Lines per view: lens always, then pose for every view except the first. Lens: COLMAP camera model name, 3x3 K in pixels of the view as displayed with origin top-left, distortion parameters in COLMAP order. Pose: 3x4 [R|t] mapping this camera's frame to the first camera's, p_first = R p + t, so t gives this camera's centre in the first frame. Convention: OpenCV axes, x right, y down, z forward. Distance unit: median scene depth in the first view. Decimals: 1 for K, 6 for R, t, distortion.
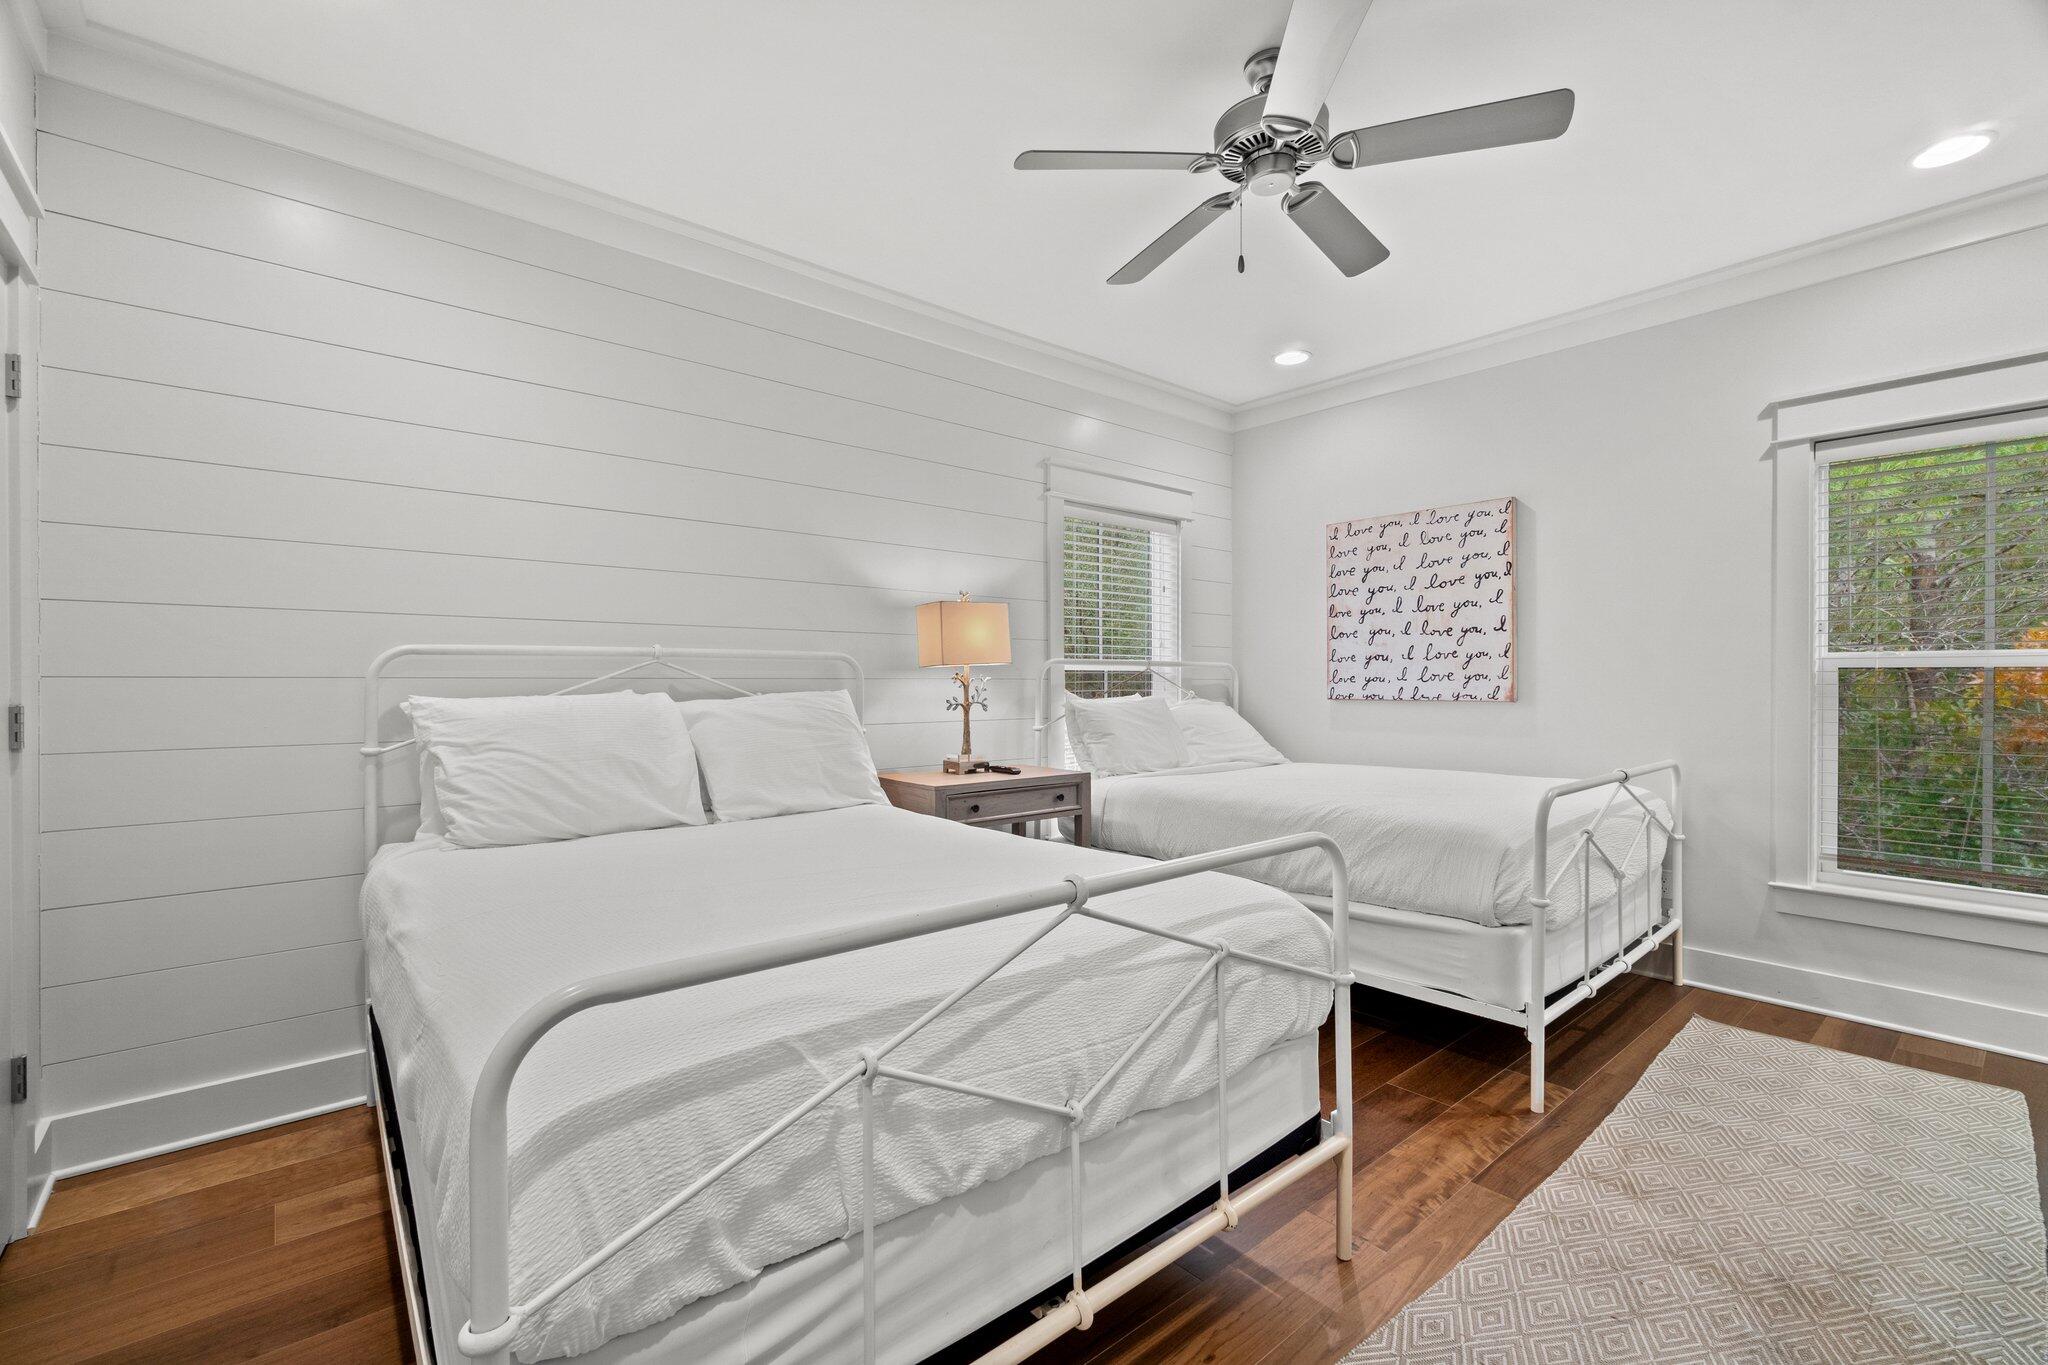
lens RADIAL K [[886.3, 0, 1024.8], [0, 886.3, 687.8], [0, 0, 1]] dist [-0.002819, 0.000184]
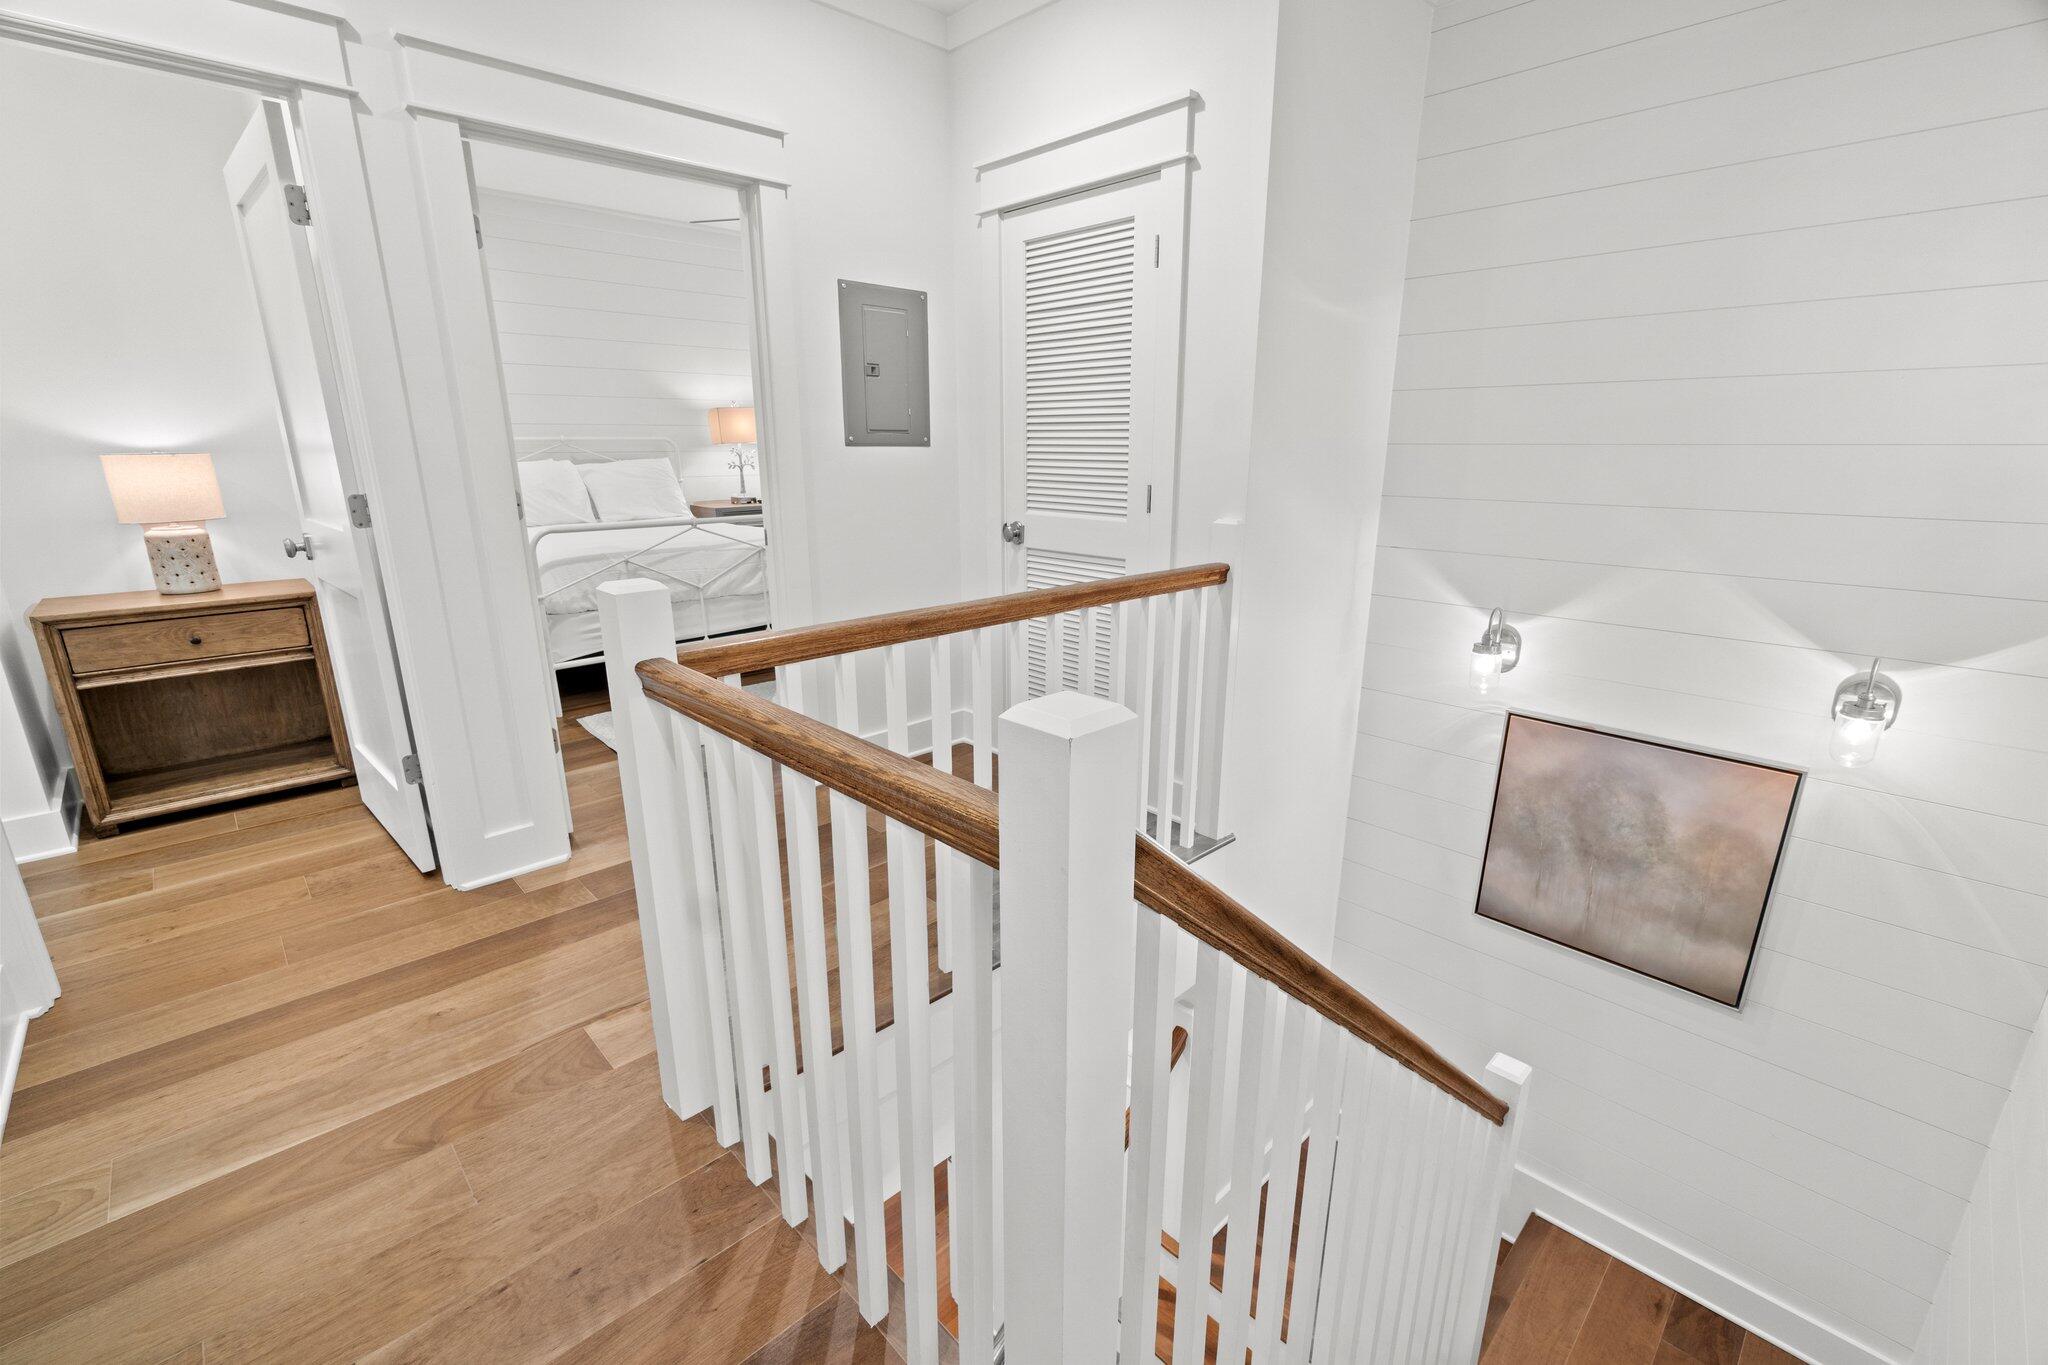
lens RADIAL K [[886.3, 0, 1026.8], [0, 886.3, 692.7], [0, 0, 1]] dist [-0.002819, 0.000184]
pose [[0.998266, -0.017050, 0.056344, 0.450176], [0.001415, 0.963810, 0.266586, -0.017607], [-0.058850, -0.266044, 0.962163, -1.005445]]
